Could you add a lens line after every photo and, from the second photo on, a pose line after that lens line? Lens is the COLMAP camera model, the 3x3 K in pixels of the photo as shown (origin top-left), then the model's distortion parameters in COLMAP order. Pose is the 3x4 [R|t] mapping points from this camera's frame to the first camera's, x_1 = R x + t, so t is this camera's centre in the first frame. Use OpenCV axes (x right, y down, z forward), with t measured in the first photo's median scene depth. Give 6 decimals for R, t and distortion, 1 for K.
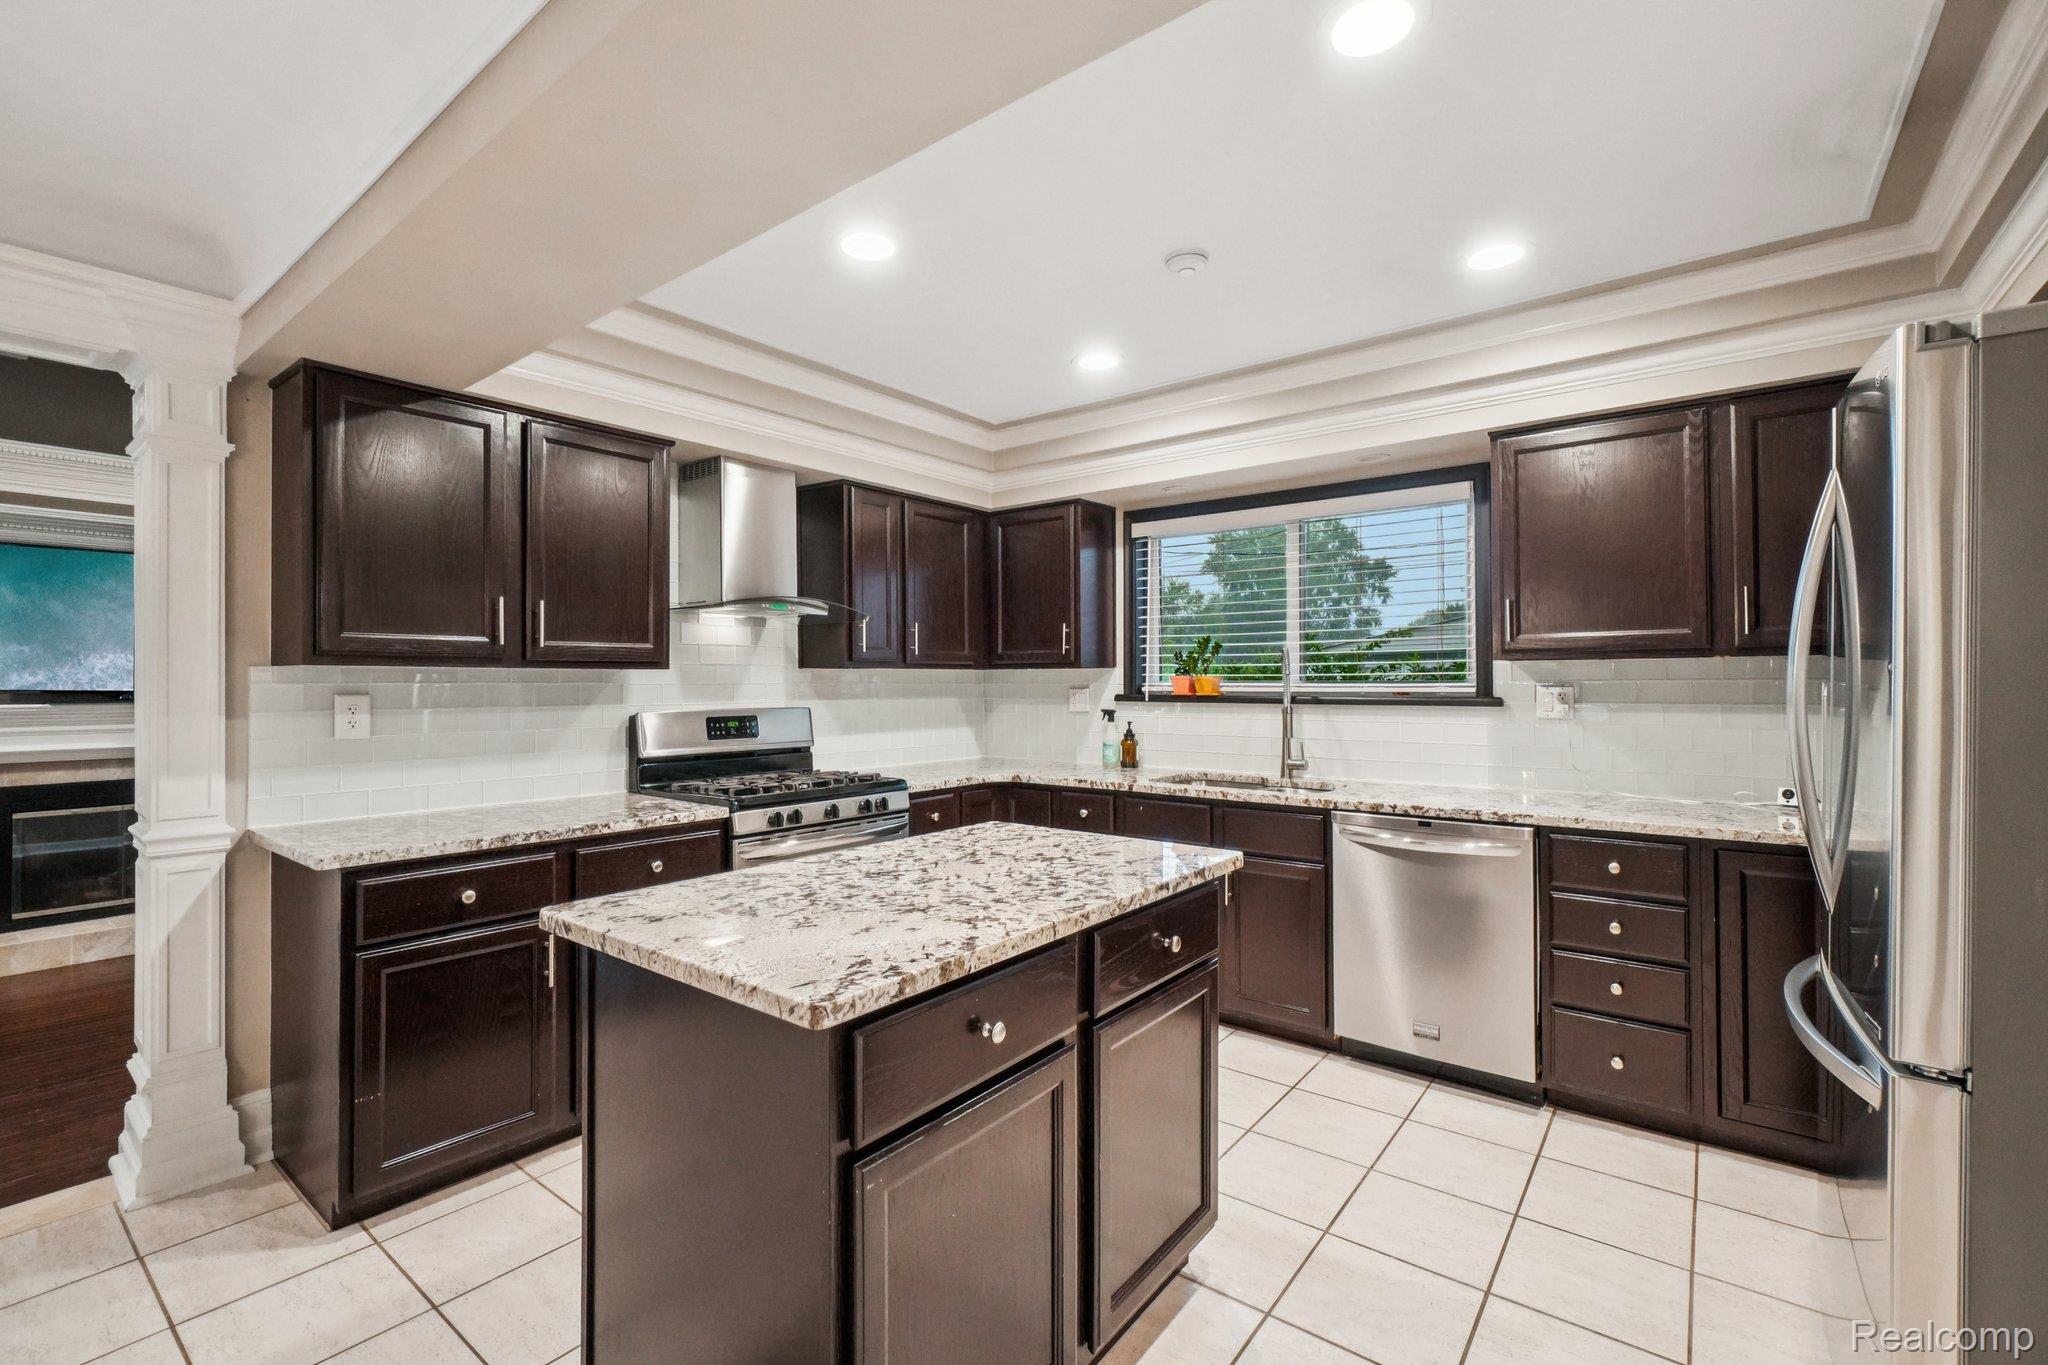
lens RADIAL K [[891.8, 0, 1024.0], [0, 891.8, 682.5], [0, 0, 1]] dist [-0.004741, -0.000156]
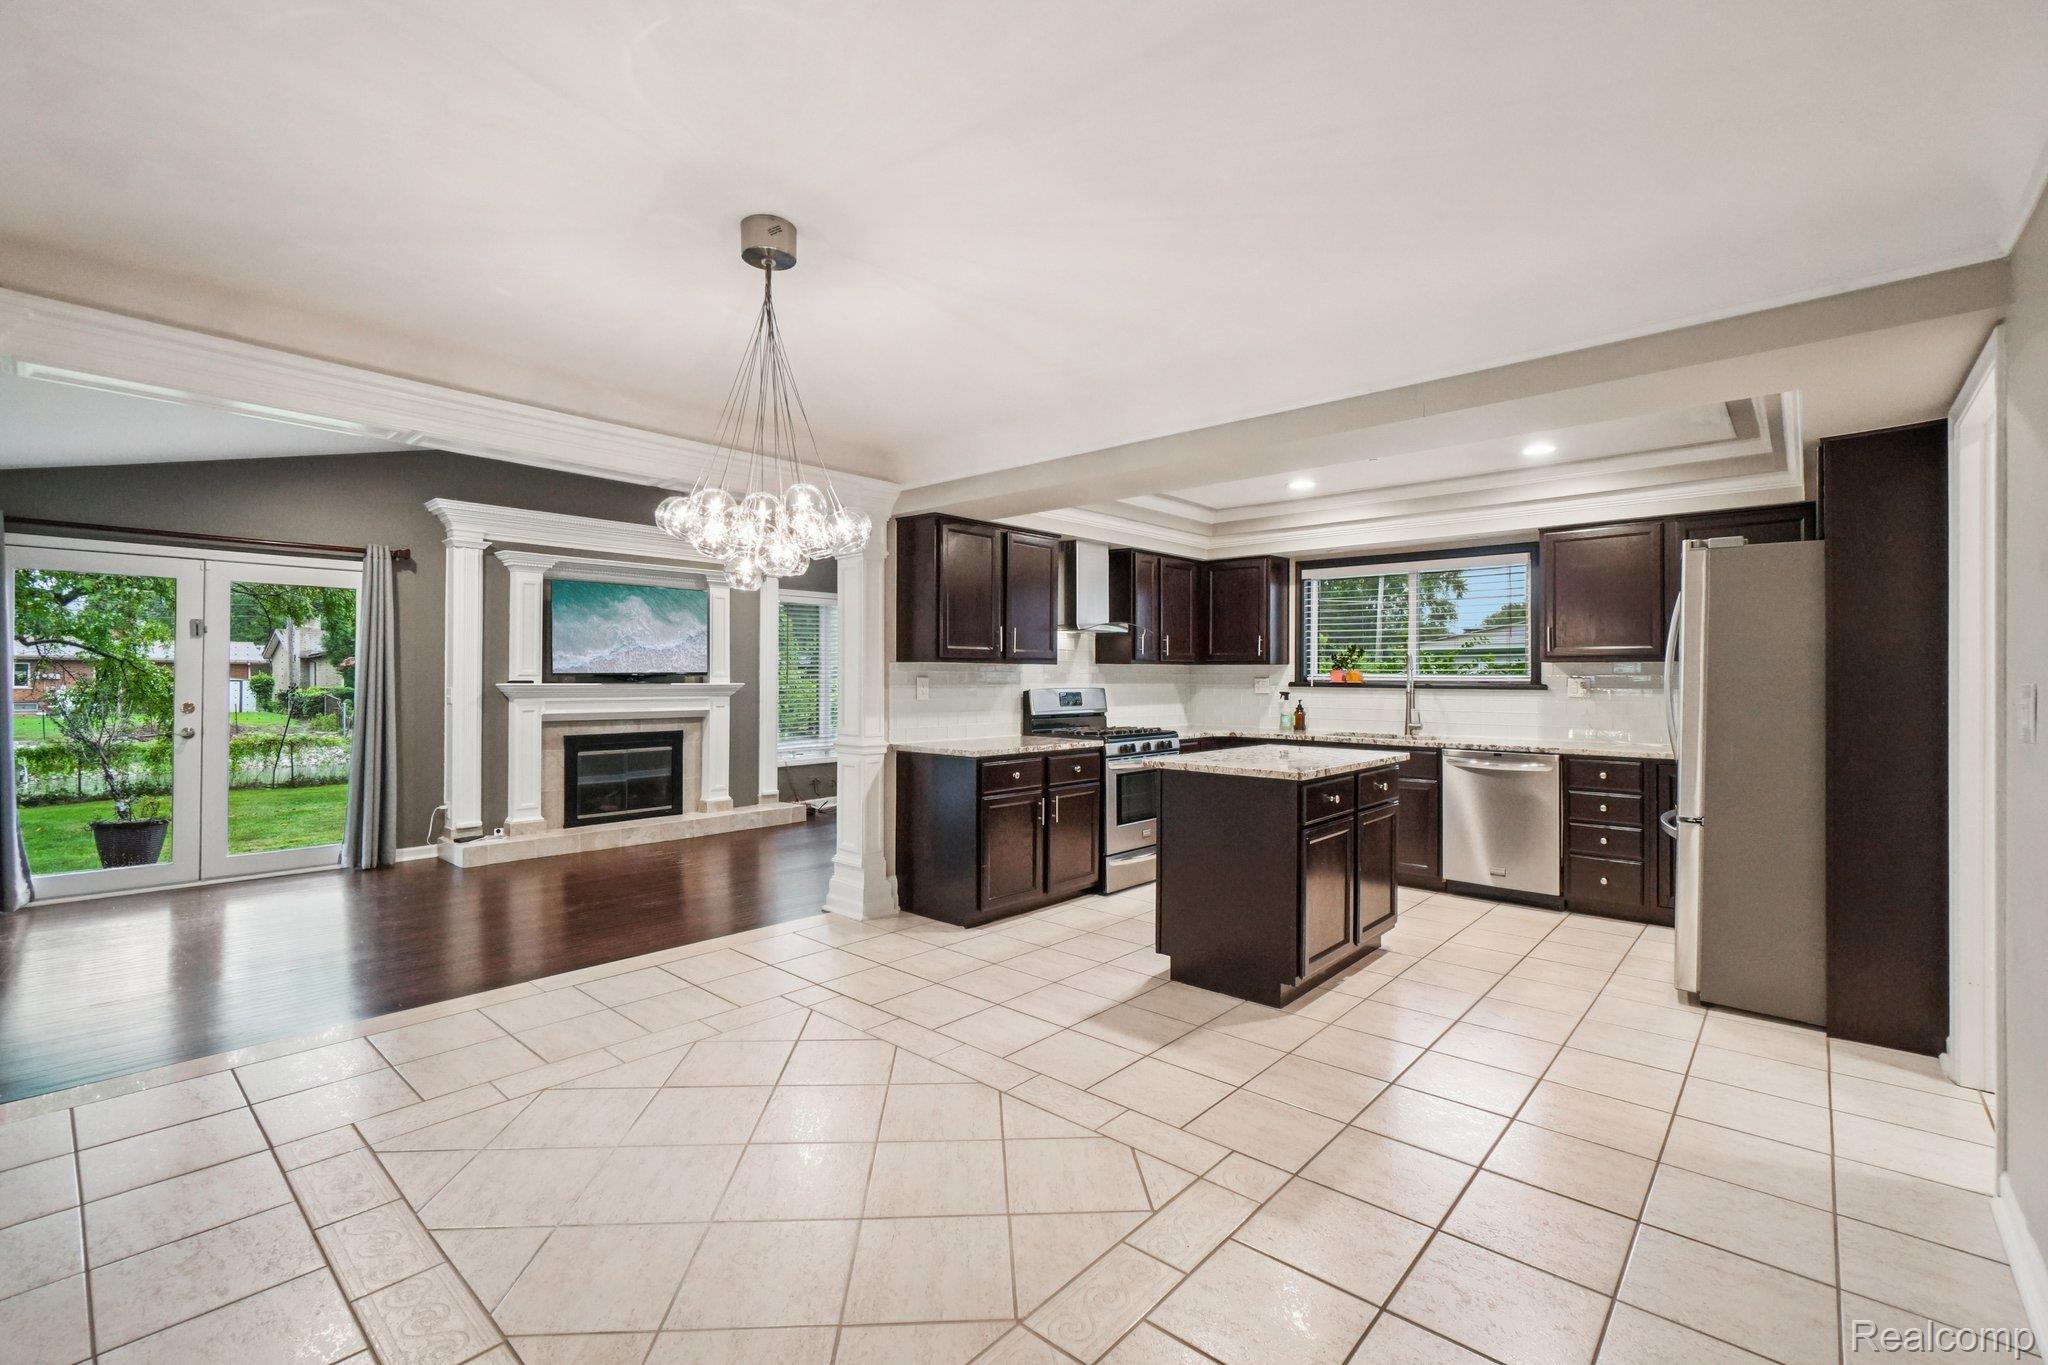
lens RADIAL K [[886.7, 0, 1029.0], [0, 886.7, 675.3], [0, 0, 1]] dist [-0.002207, 0.000765]
pose [[0.997709, 0.007339, -0.067260, -0.305409], [-0.007322, 0.999973, 0.000500, 0.005607], [0.067261, -0.000007, 0.997735, -0.690796]]
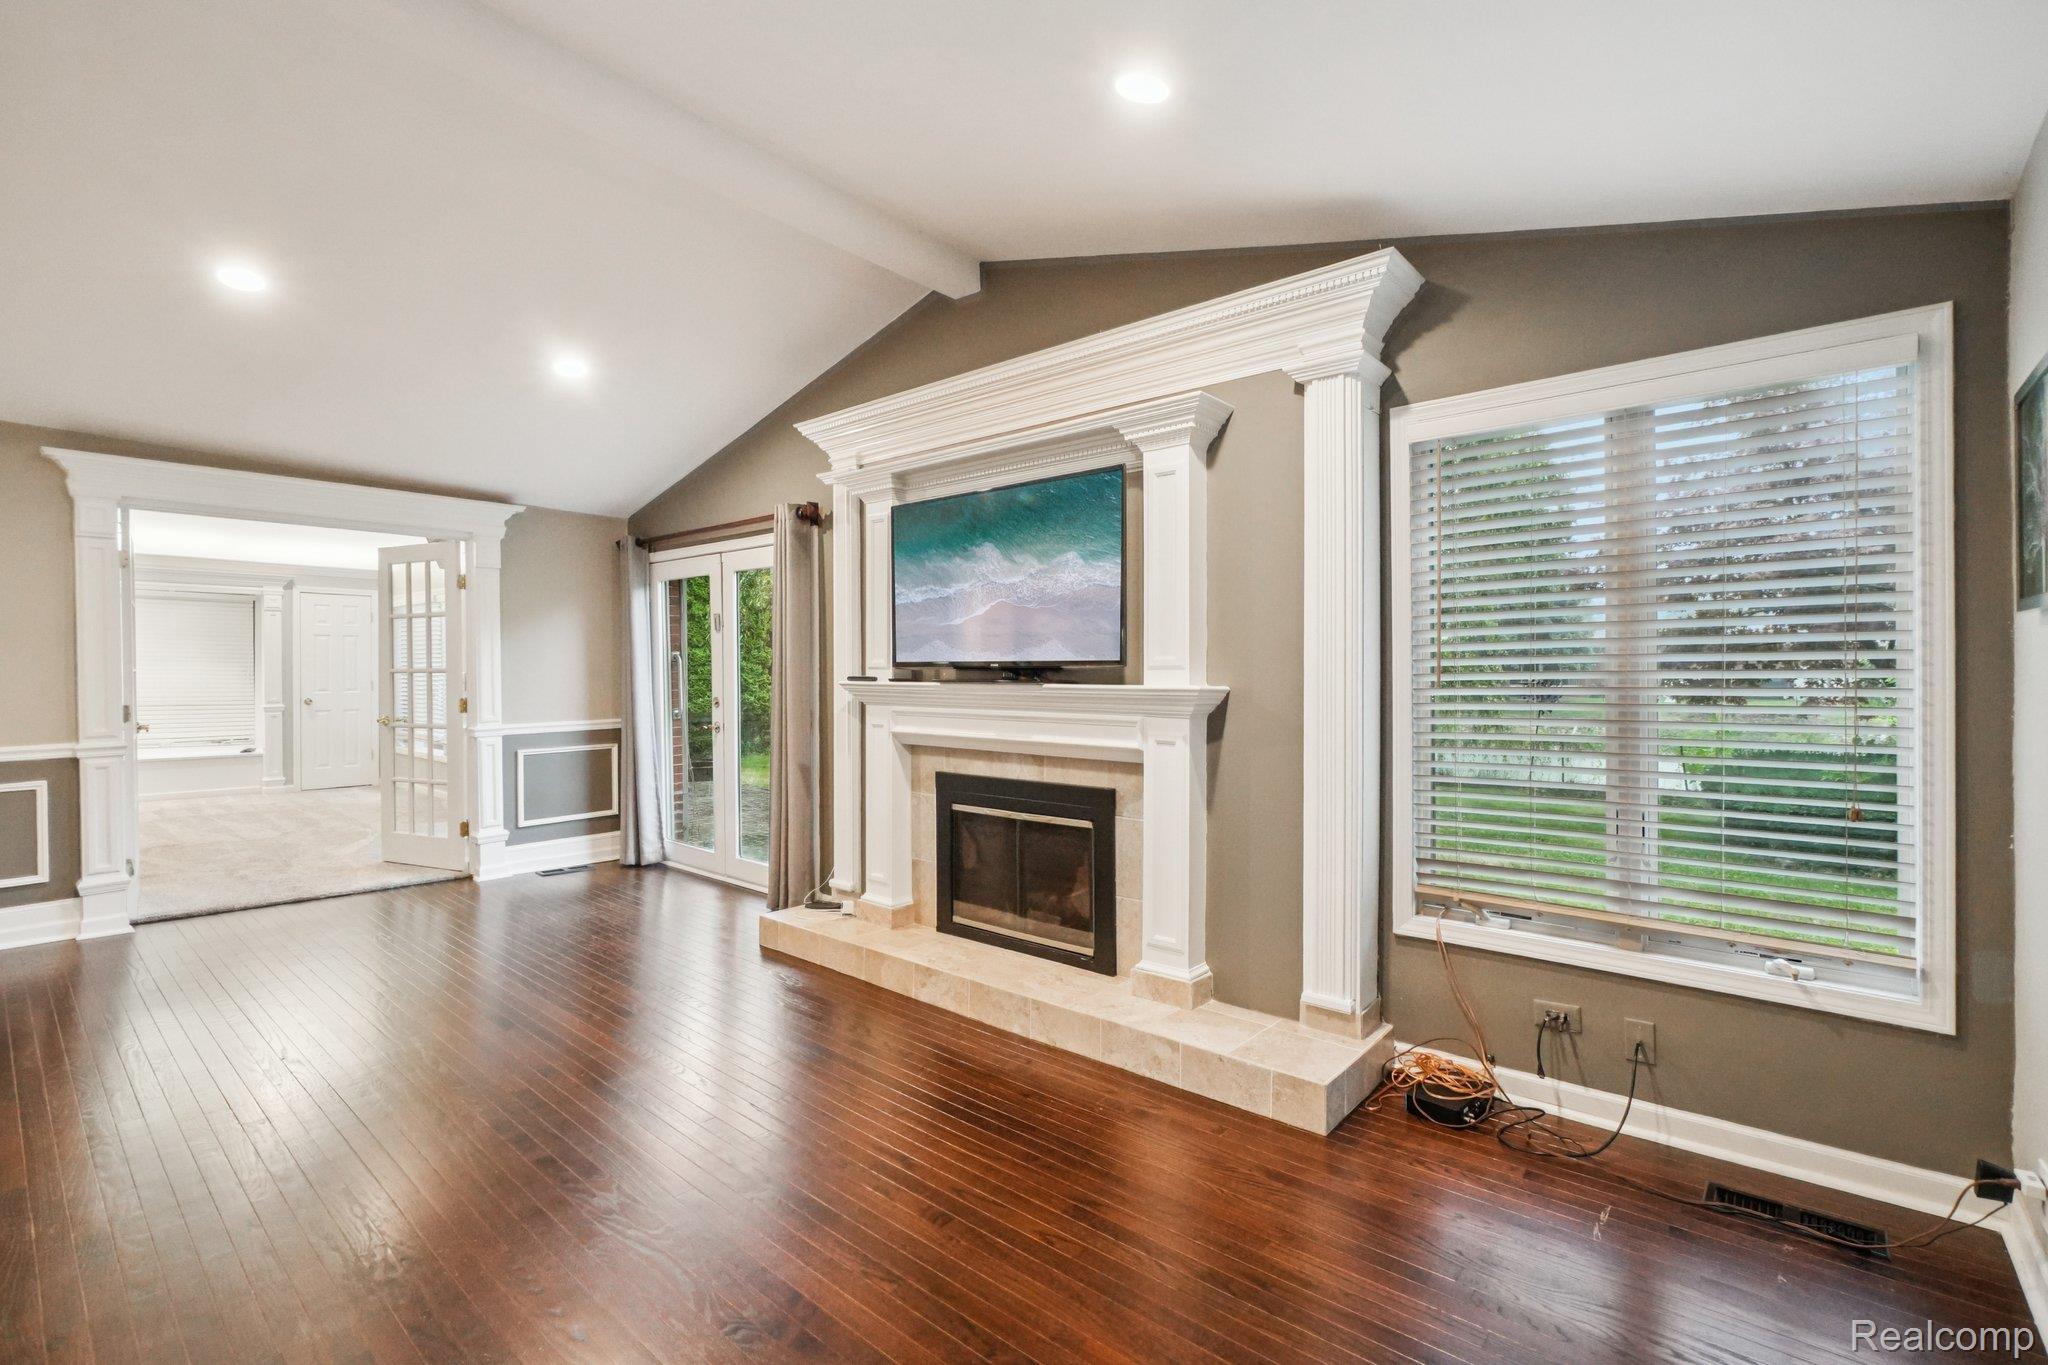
lens RADIAL K [[901.4, 0, 1018.8], [0, 901.4, 675.9], [0, 0, 1]] dist [-0.005344, -0.000062]
pose [[-0.051631, 0.015982, -0.998538, -0.312752], [0.008442, 0.999843, 0.015566, 0.008147], [0.998631, -0.007626, -0.051758, 1.475238]]
